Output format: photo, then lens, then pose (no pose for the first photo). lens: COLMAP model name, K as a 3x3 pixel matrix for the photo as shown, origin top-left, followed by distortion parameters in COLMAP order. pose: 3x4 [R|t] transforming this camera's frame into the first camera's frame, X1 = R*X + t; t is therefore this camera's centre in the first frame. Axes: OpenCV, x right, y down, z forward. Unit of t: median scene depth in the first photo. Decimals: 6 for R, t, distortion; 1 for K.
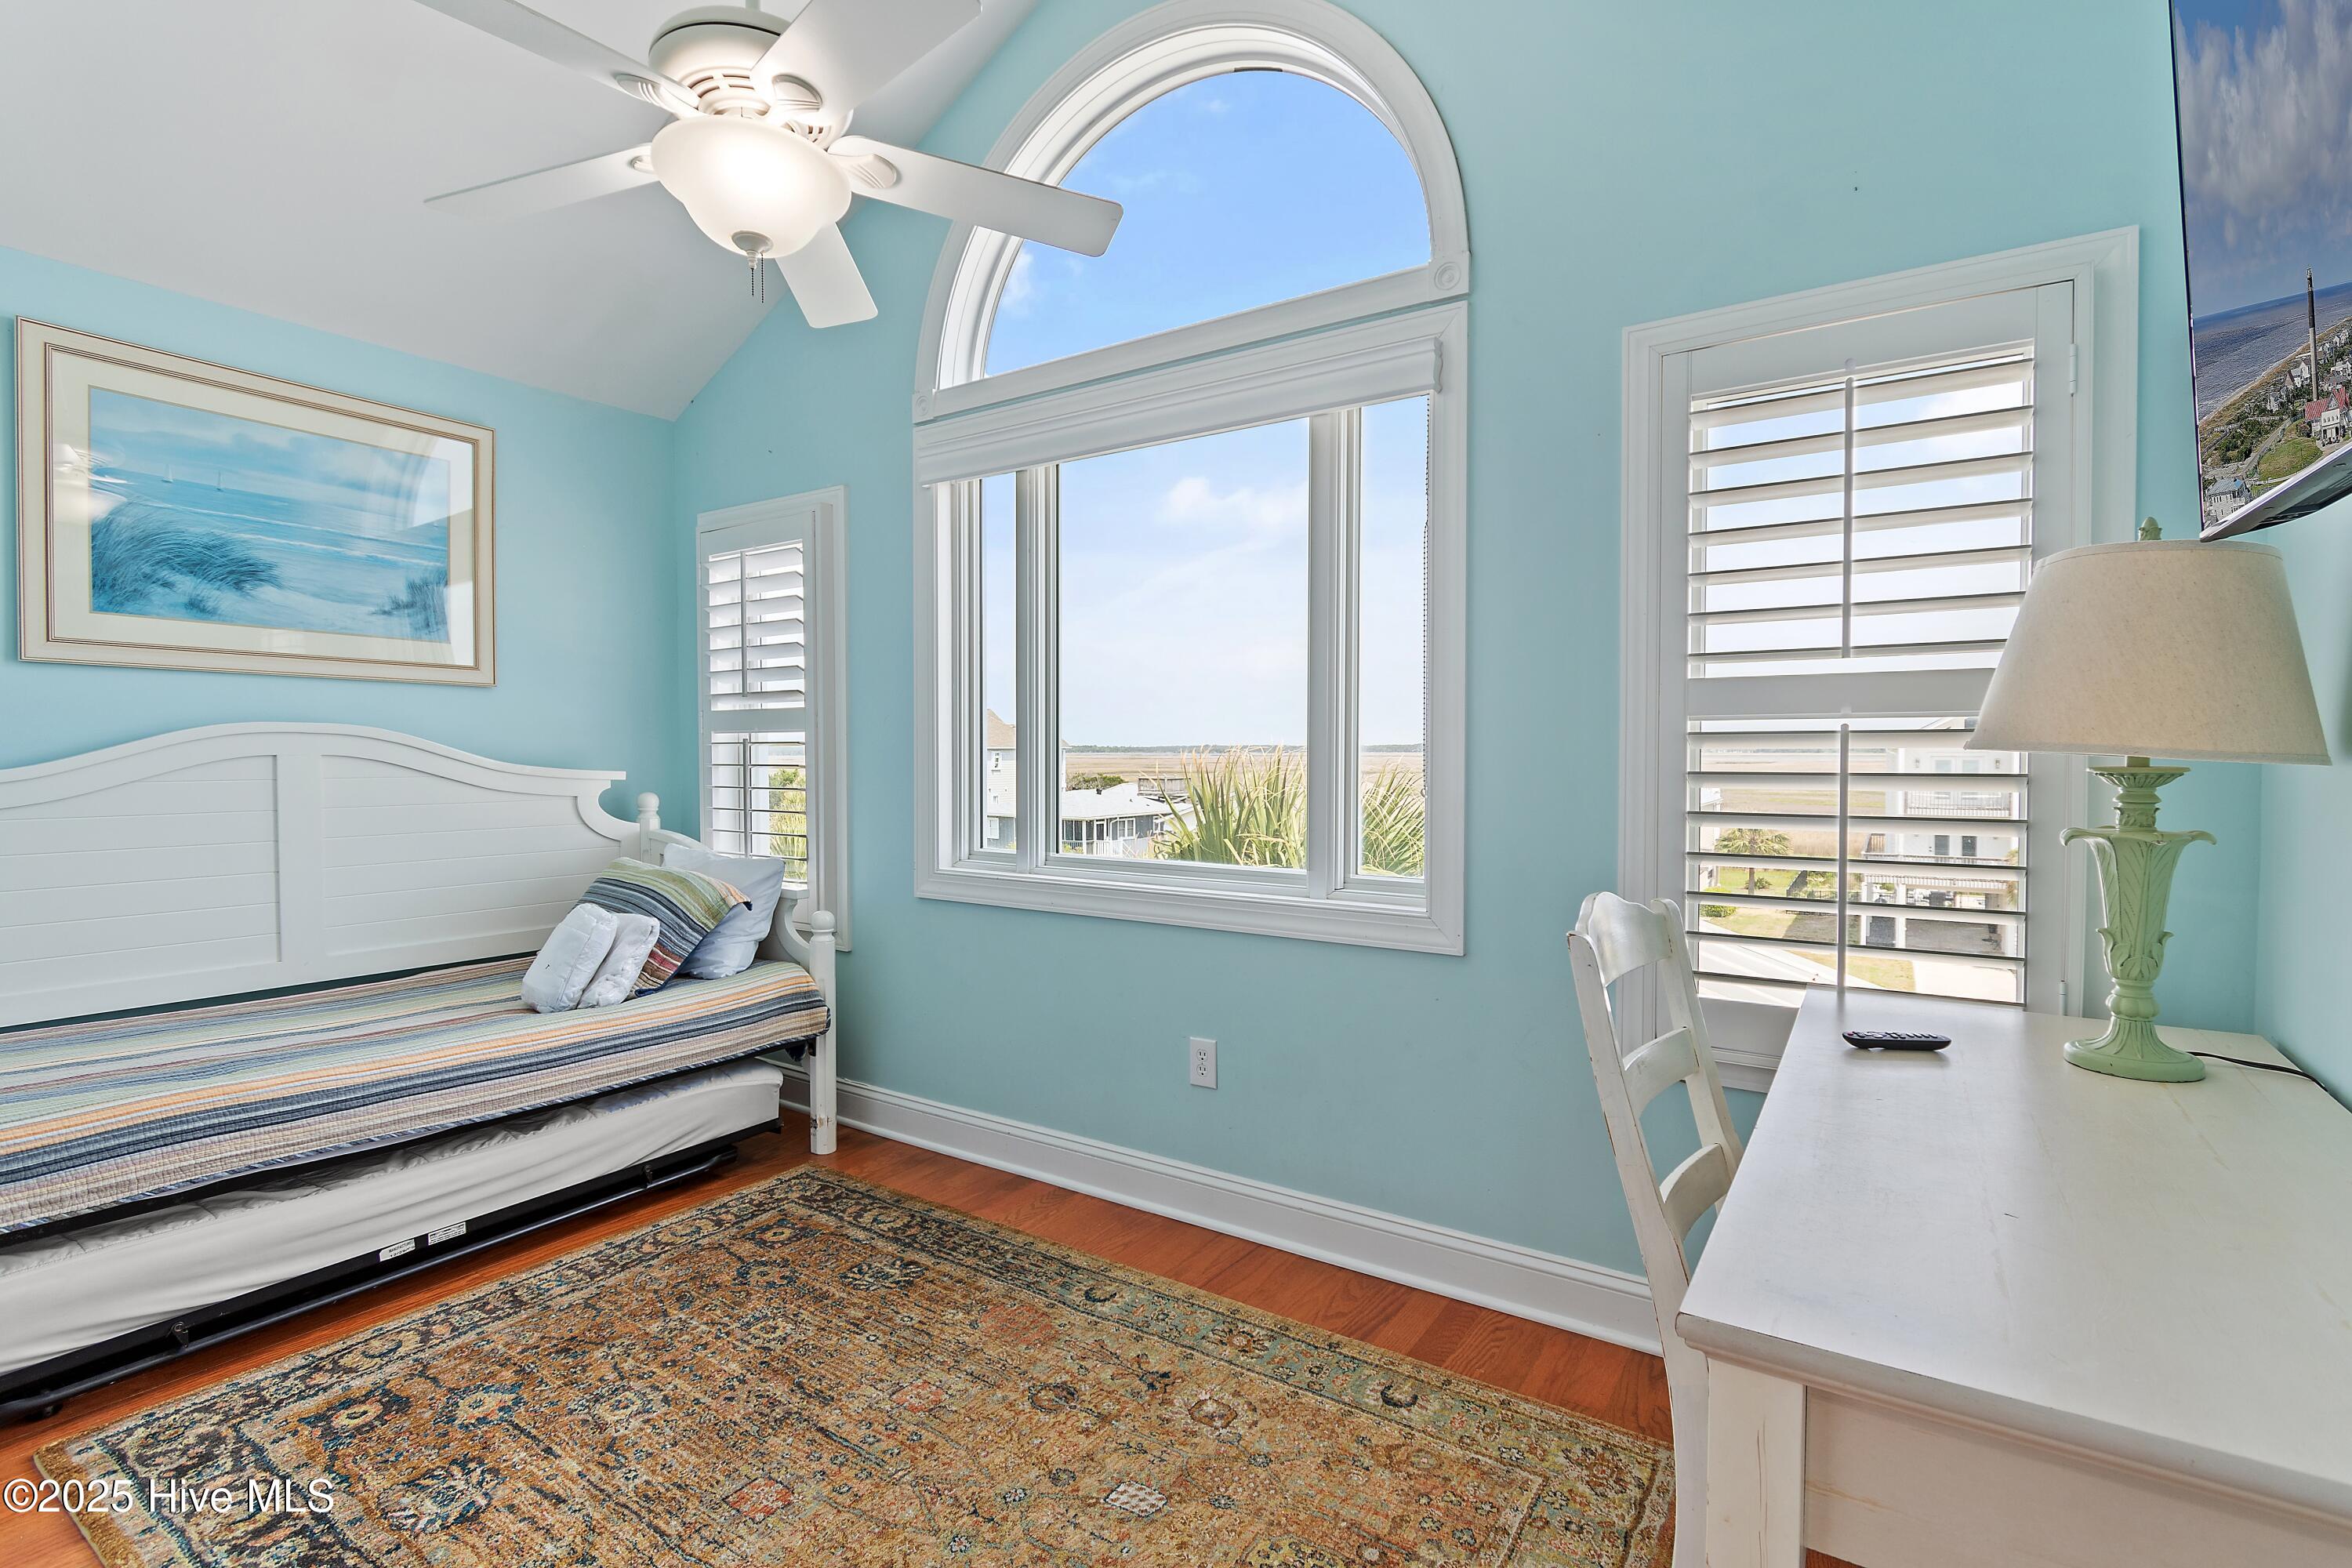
lens RADIAL K [[1088.6, 0, 1176.0], [0, 1088.6, 784.0], [0, 0, 1]] dist [-0.000502, -0.000049]
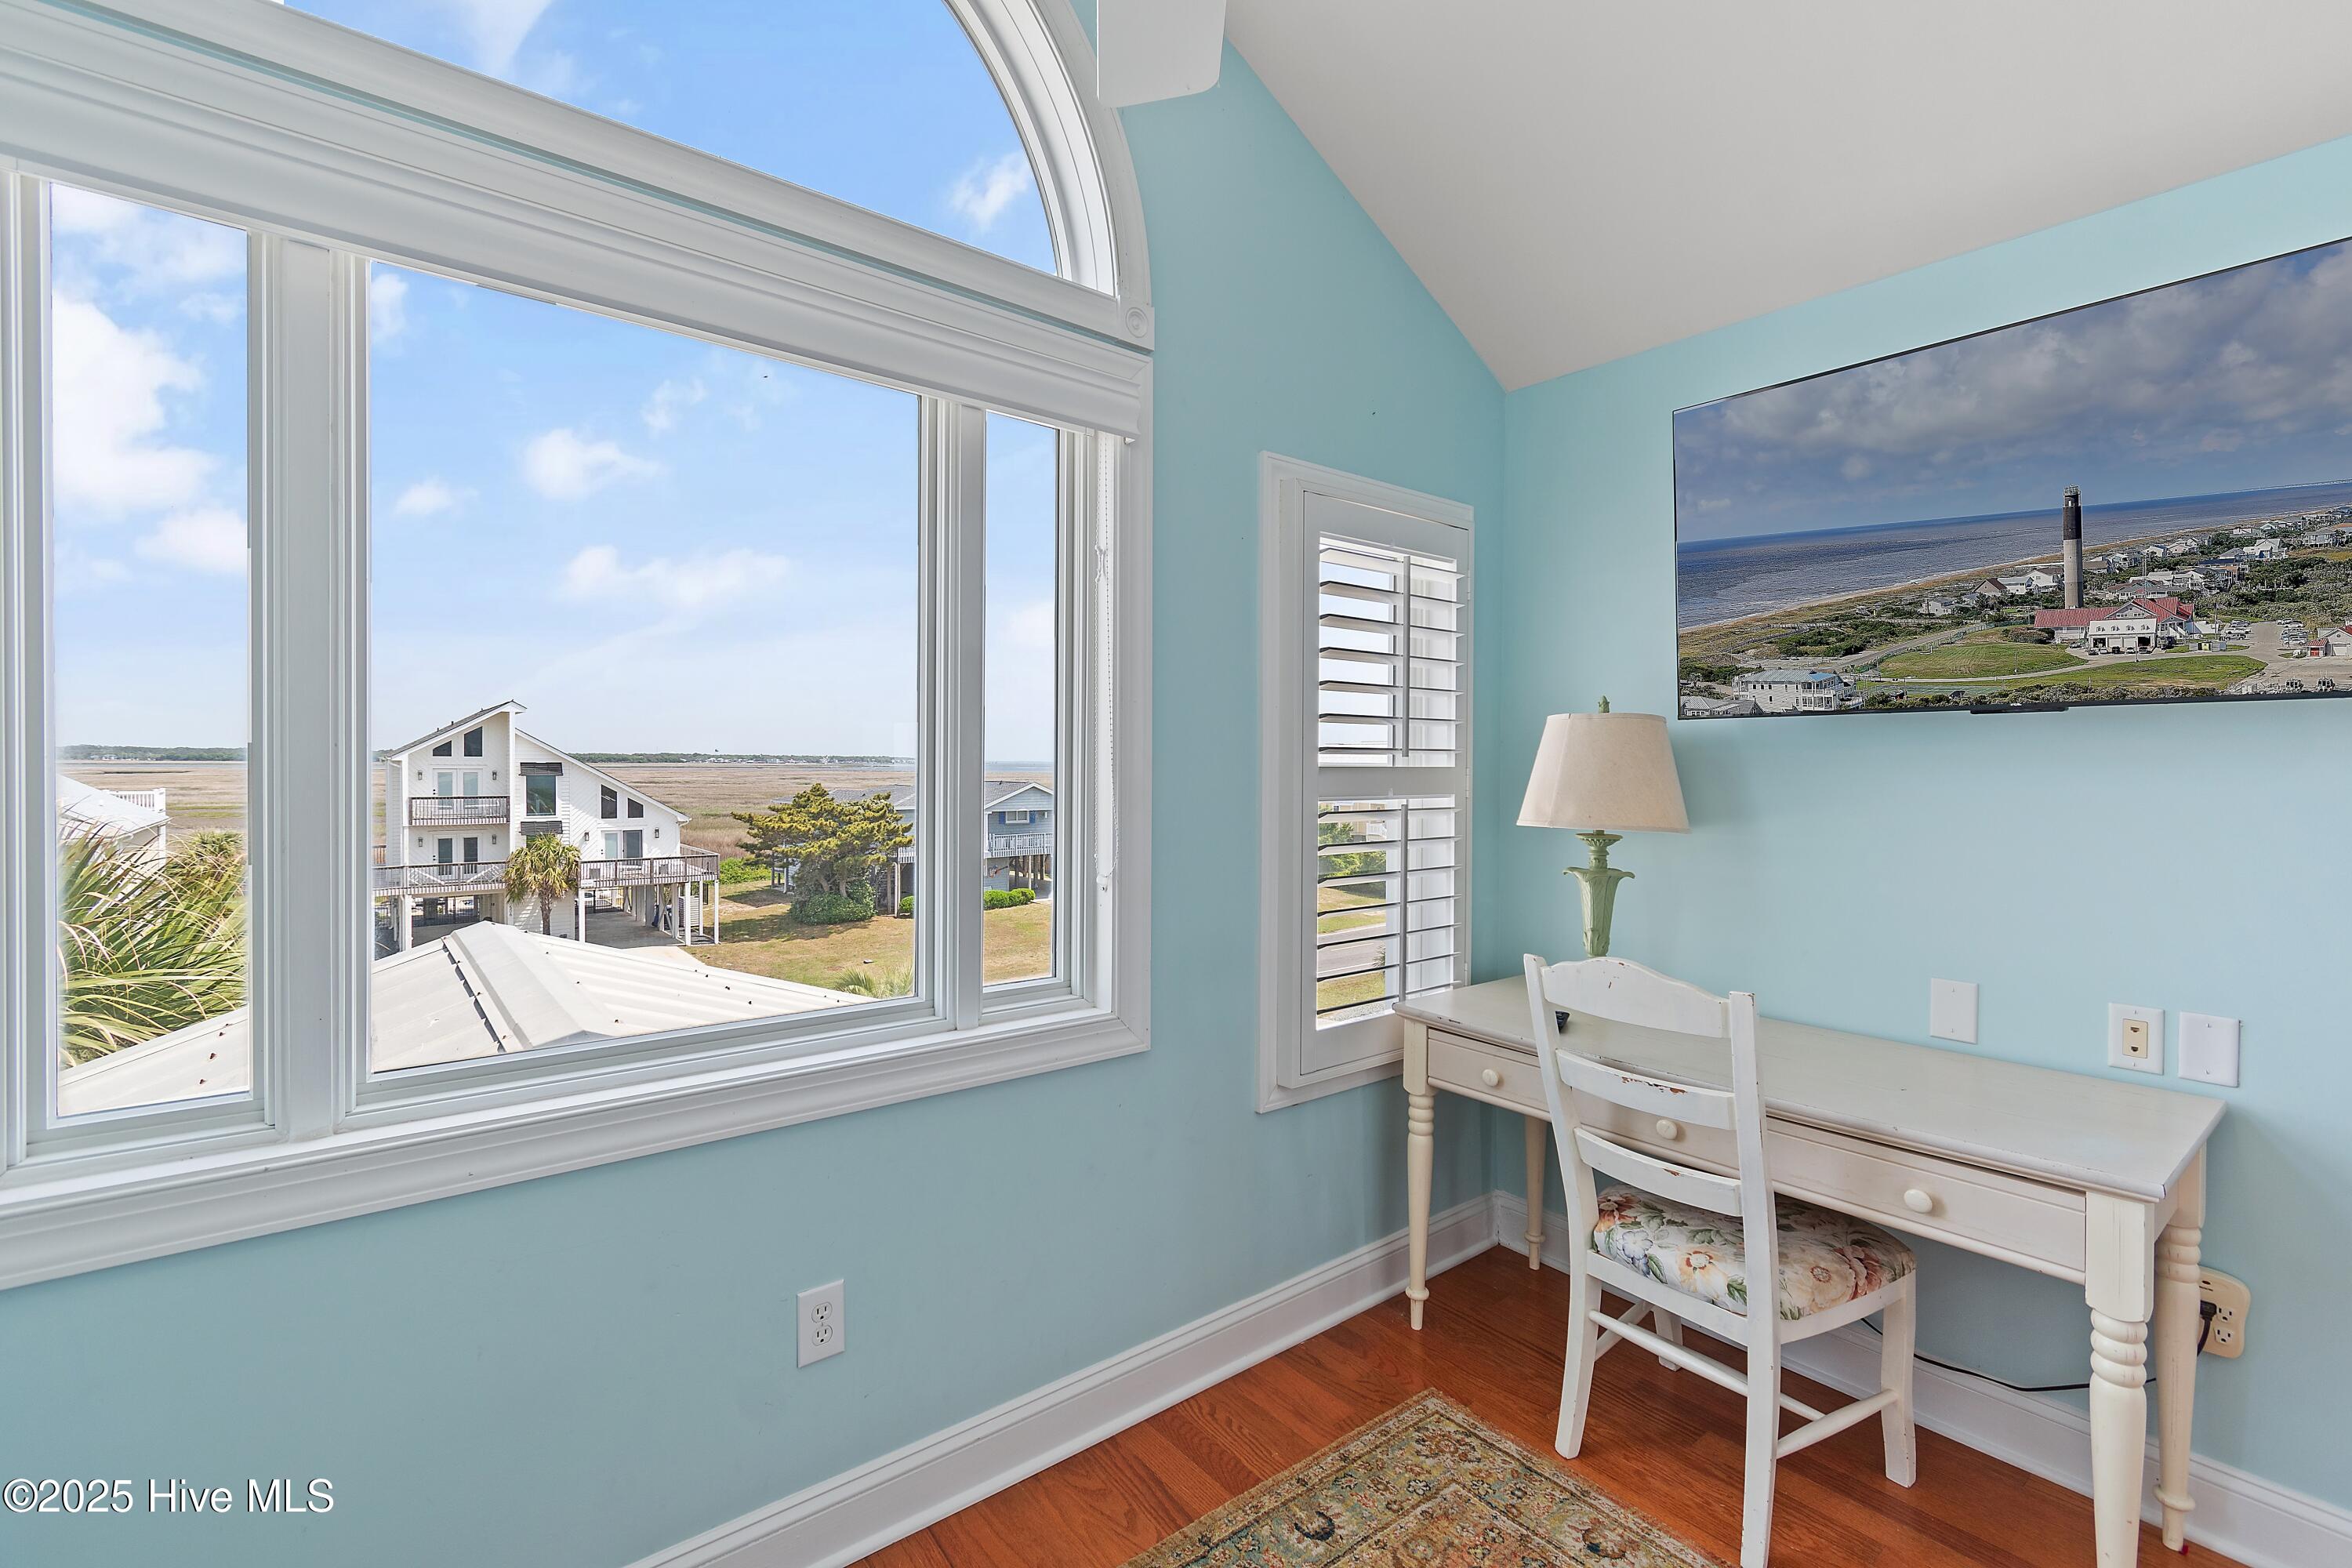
lens RADIAL K [[1041.3, 0, 1167.7], [0, 1041.3, 766.2], [0, 0, 1]] dist [-0.000254, -0.000562]
pose [[0.310073, -0.010360, 0.950656, -0.637952], [0.019759, 0.999795, 0.004451, -0.098954], [-0.950507, 0.017403, 0.310214, 0.762265]]
